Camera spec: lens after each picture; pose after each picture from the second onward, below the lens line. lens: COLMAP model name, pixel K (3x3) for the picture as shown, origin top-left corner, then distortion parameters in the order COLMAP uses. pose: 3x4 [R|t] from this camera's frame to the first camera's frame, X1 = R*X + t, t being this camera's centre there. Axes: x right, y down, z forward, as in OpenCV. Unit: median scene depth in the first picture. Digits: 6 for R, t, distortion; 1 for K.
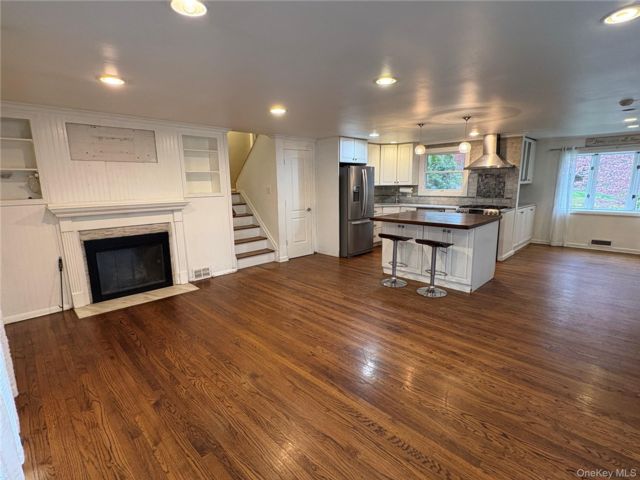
lens RADIAL K [[316.1, 0, 320.3], [0, 316.1, 240.7], [0, 0, 1]] dist [0.002037, 0.001558]
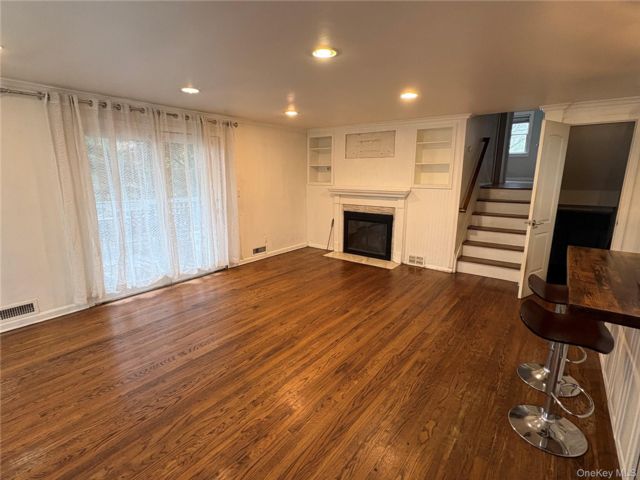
lens RADIAL K [[316.1, 0, 318.2], [0, 316.1, 239.9], [0, 0, 1]] dist [0.002037, 0.001558]
pose [[0.134117, 0.217300, -0.966847, 0.570201], [-0.185566, 0.963910, 0.190899, -0.100548], [0.973436, 0.153811, 0.169600, 0.476328]]
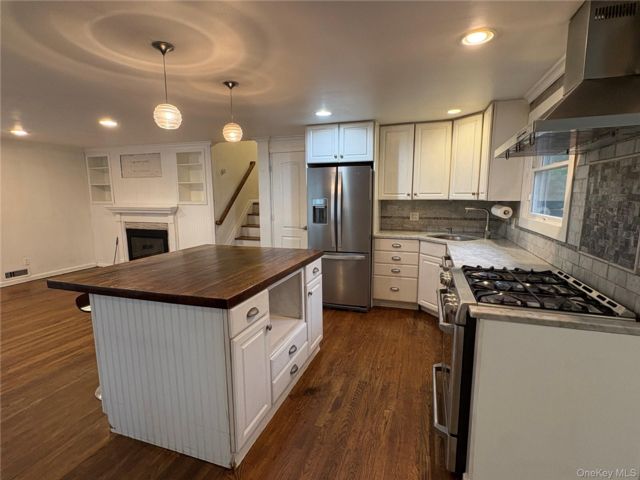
lens RADIAL K [[316.1, 0, 318.5], [0, 316.1, 239.6], [0, 0, 1]] dist [0.002037, 0.001558]
pose [[0.441656, 0.138649, -0.886406, 0.815176], [-0.166482, 0.983493, 0.070885, -0.162011], [0.881603, 0.116264, 0.457449, 0.846346]]
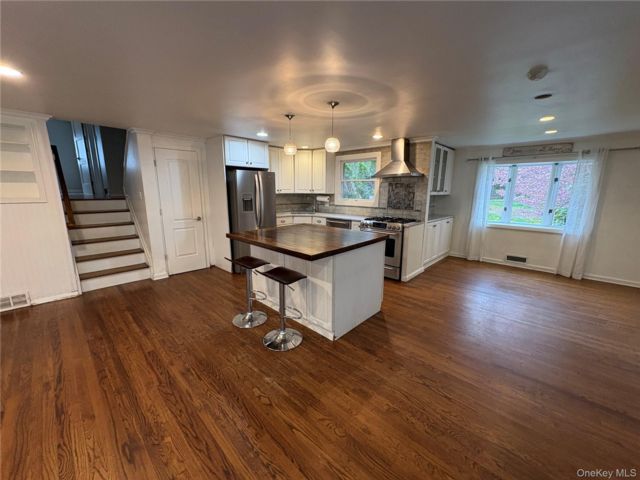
lens RADIAL K [[254.7, 0, 320.6], [0, 254.7, 240.1], [0, 0, 1]] dist [0.000346, 0.000828]
pose [[0.999101, 0.014479, 0.039847, 0.344952], [-0.015017, 0.999799, 0.013250, -0.066024], [-0.039648, -0.013836, 0.999118, 0.335581]]
